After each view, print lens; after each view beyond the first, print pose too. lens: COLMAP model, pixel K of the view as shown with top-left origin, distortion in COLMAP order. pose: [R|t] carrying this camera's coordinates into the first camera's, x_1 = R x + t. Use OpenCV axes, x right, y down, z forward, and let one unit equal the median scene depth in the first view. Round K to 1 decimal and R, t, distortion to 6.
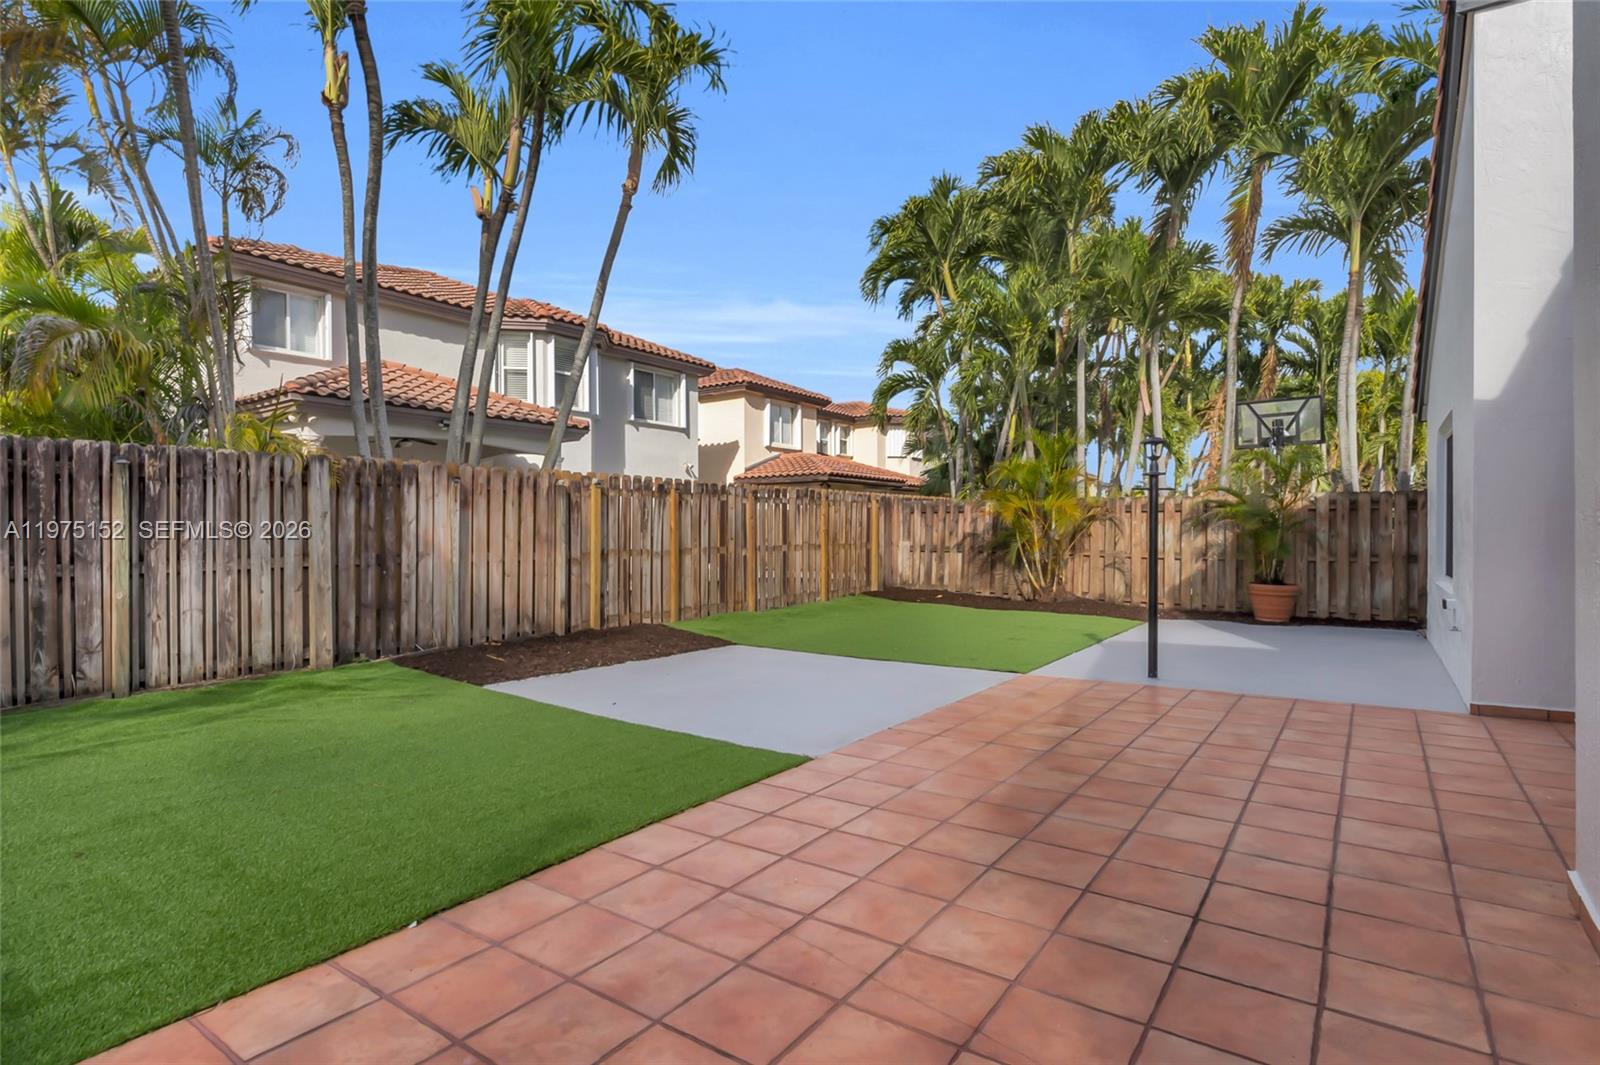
lens RADIAL K [[812.4, 0, 800.0], [0, 812.4, 532.5], [0, 0, 1]] dist [0.000429, 0.000145]
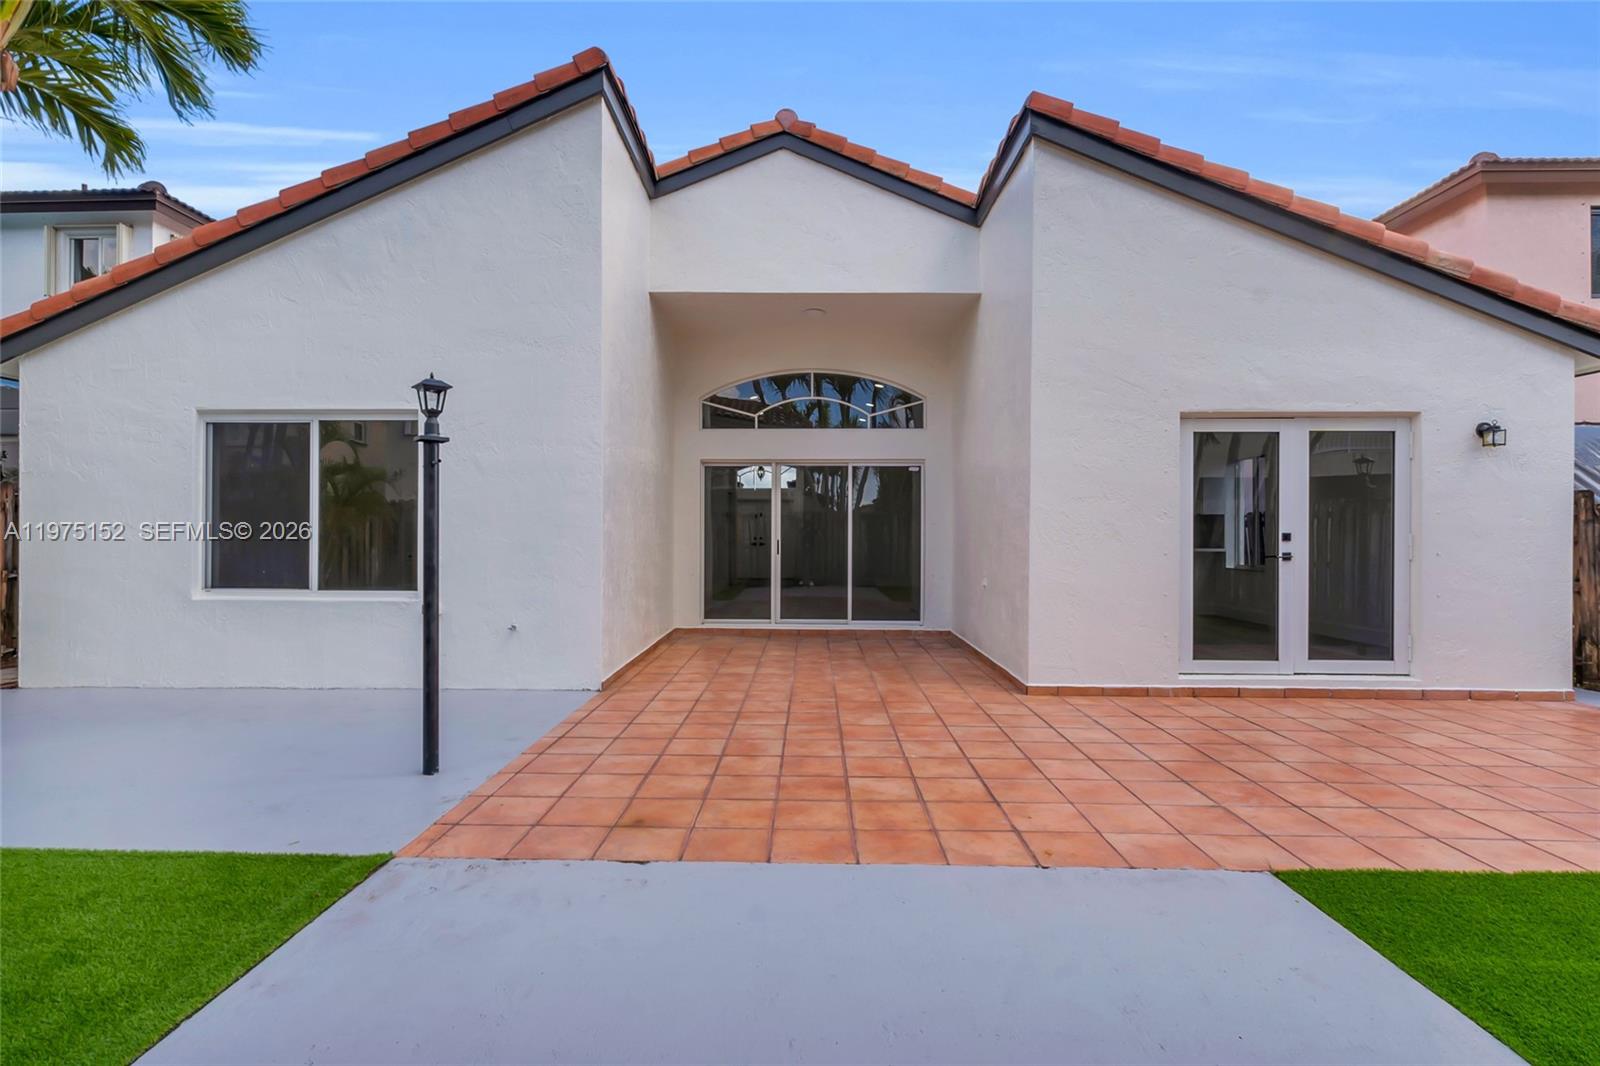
lens RADIAL K [[766.3, 0, 800.0], [0, 766.3, 533.0], [0, 0, 1]] dist [0.001274, 0.000588]
pose [[-0.551472, 0.002886, 0.834188, -0.376847], [-0.000770, 0.999992, -0.003968, 0.002914], [-0.834193, -0.002830, -0.551465, 2.104728]]
